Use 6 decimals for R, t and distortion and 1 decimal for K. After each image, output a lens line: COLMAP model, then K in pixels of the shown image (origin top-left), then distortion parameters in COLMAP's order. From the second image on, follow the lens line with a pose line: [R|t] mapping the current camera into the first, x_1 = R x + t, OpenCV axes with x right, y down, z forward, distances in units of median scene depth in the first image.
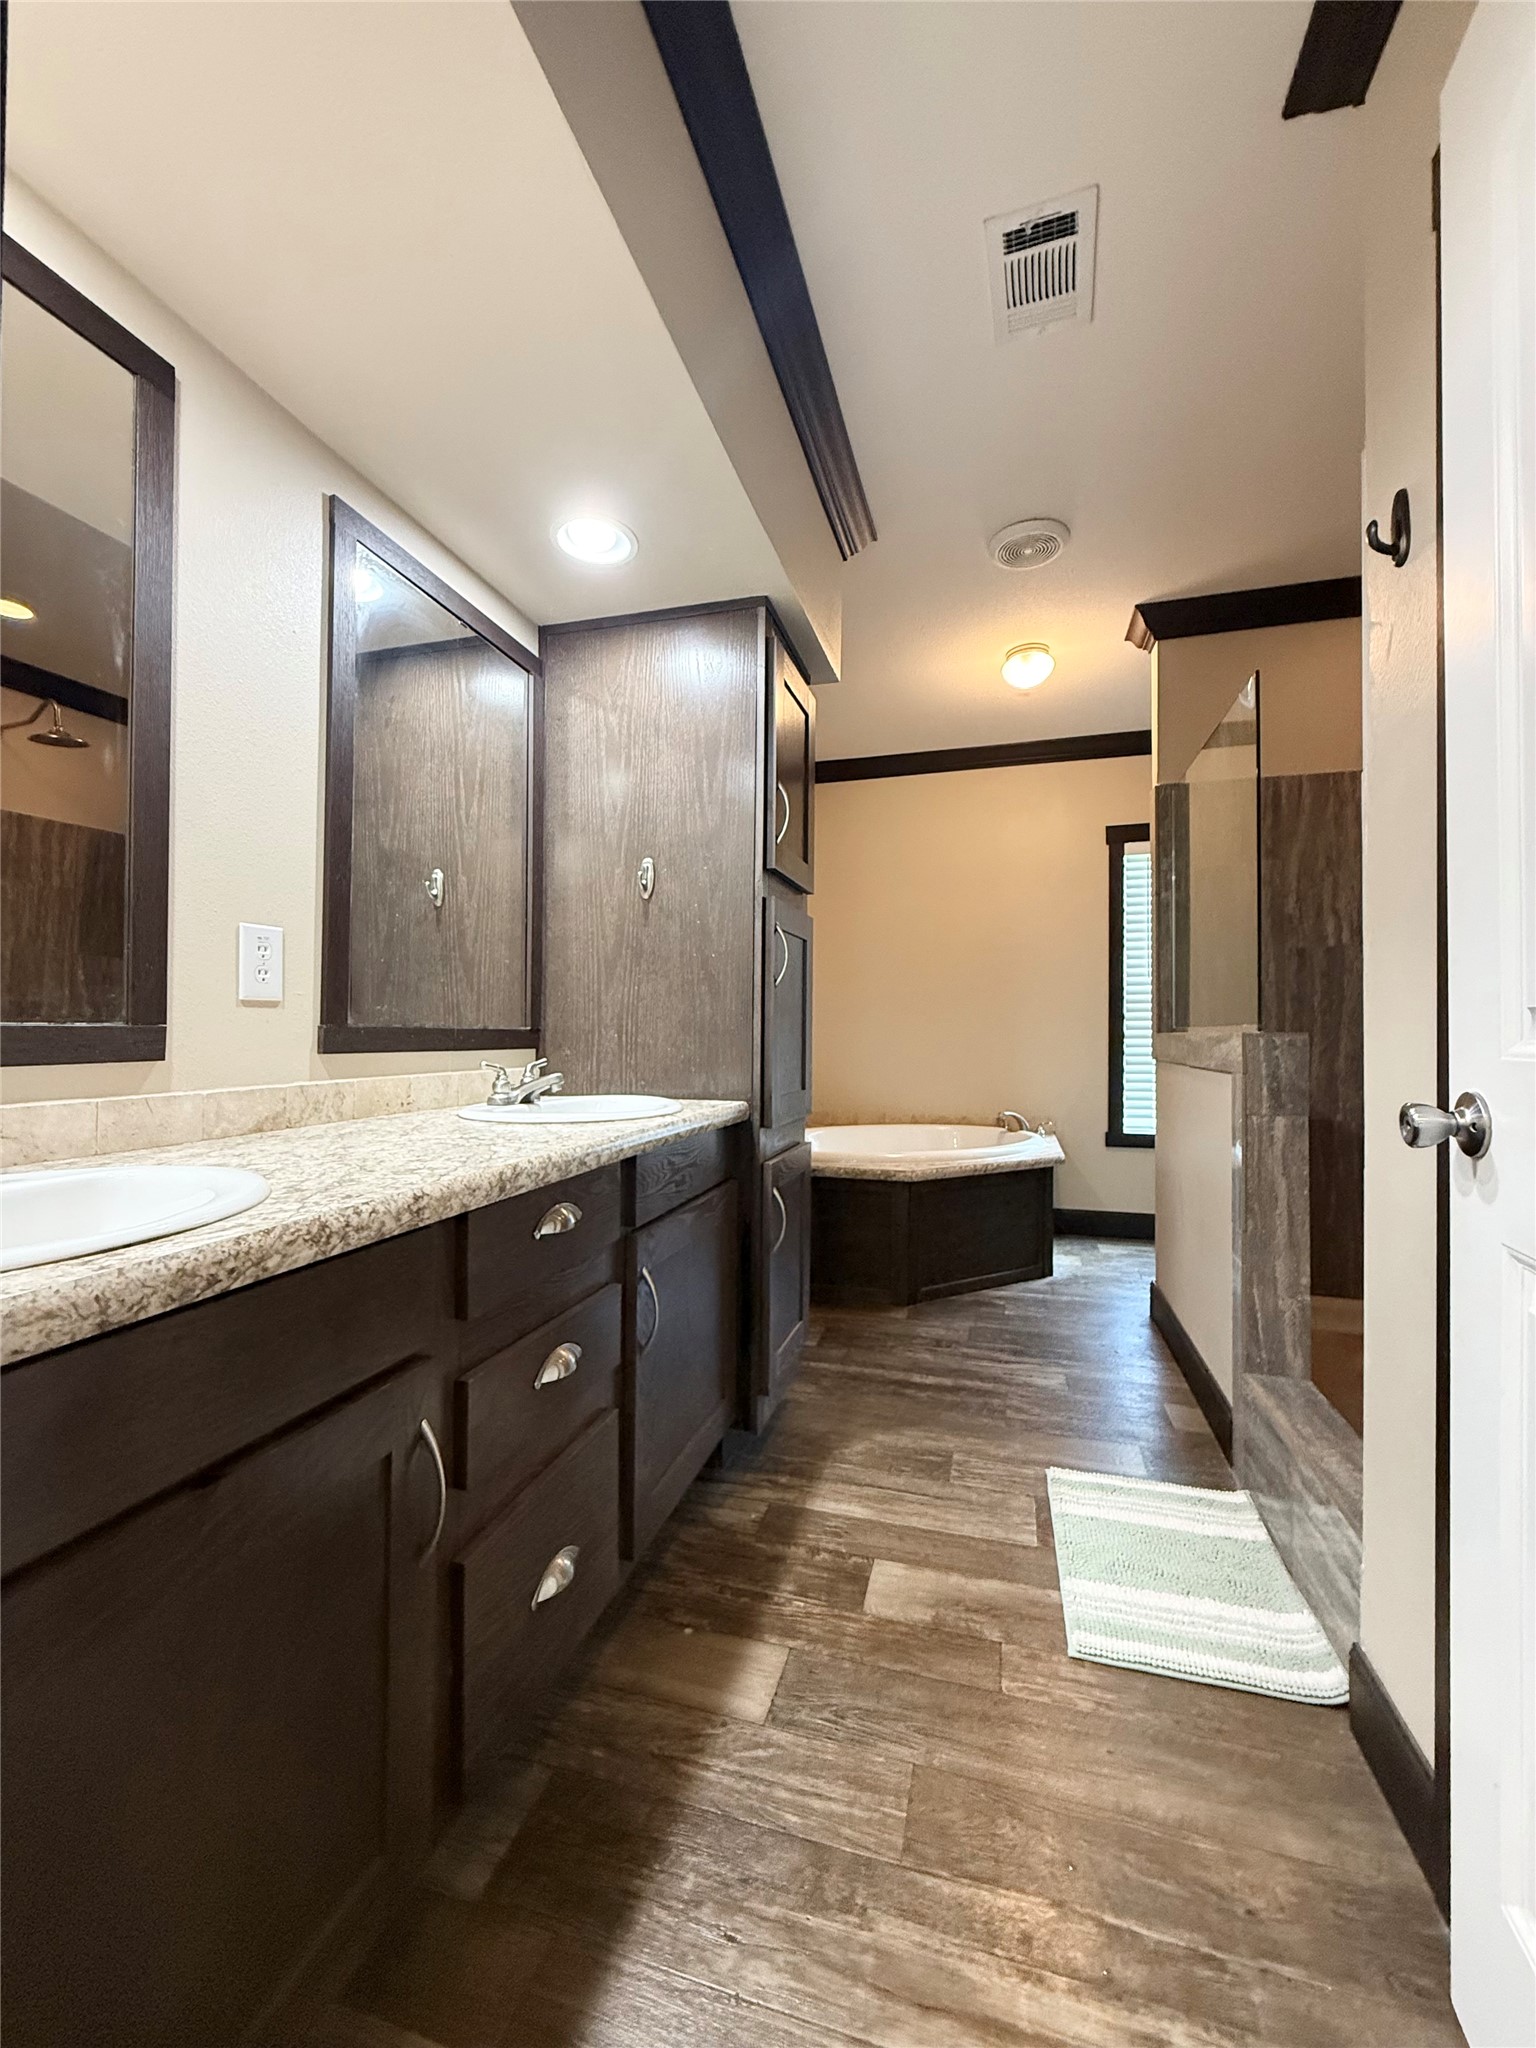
lens RADIAL K [[812.9, 0, 768.0], [0, 812.9, 1024.0], [0, 0, 1]] dist [-0.000714, 0.000057]
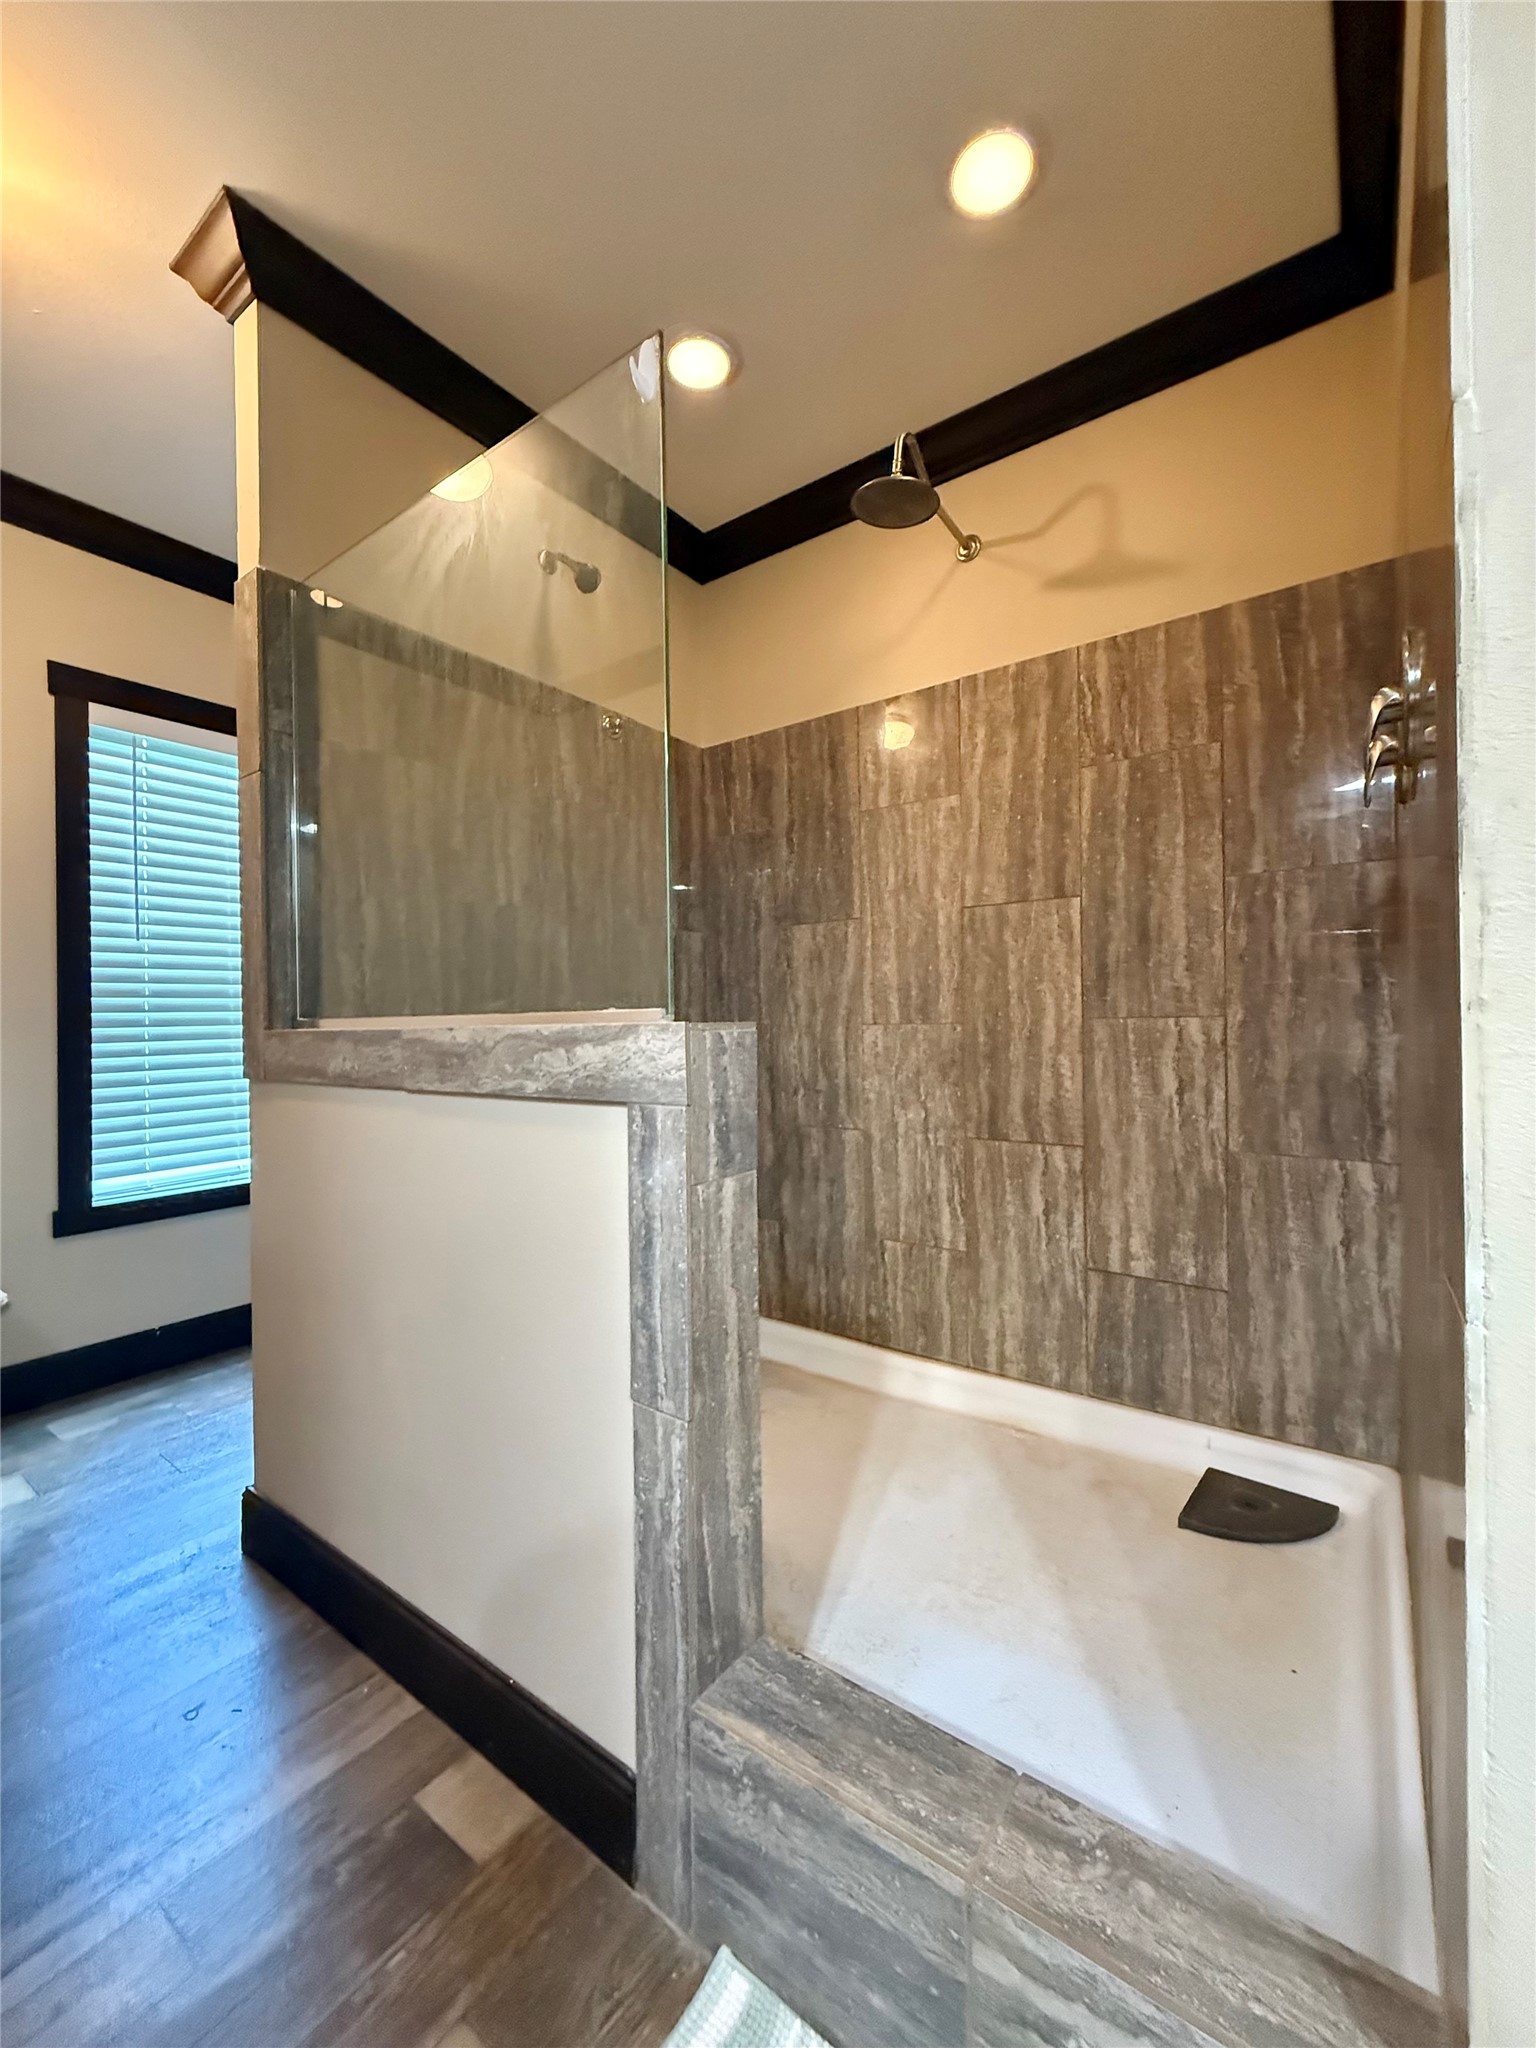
lens RADIAL K [[812.9, 0, 768.0], [0, 812.9, 1024.0], [0, 0, 1]] dist [-0.000714, 0.000057]
pose [[0.340202, -0.006553, 0.940330, 0.134869], [0.003717, 0.999977, 0.005624, 0.009076], [-0.940345, 0.001582, 0.340218, 0.790667]]
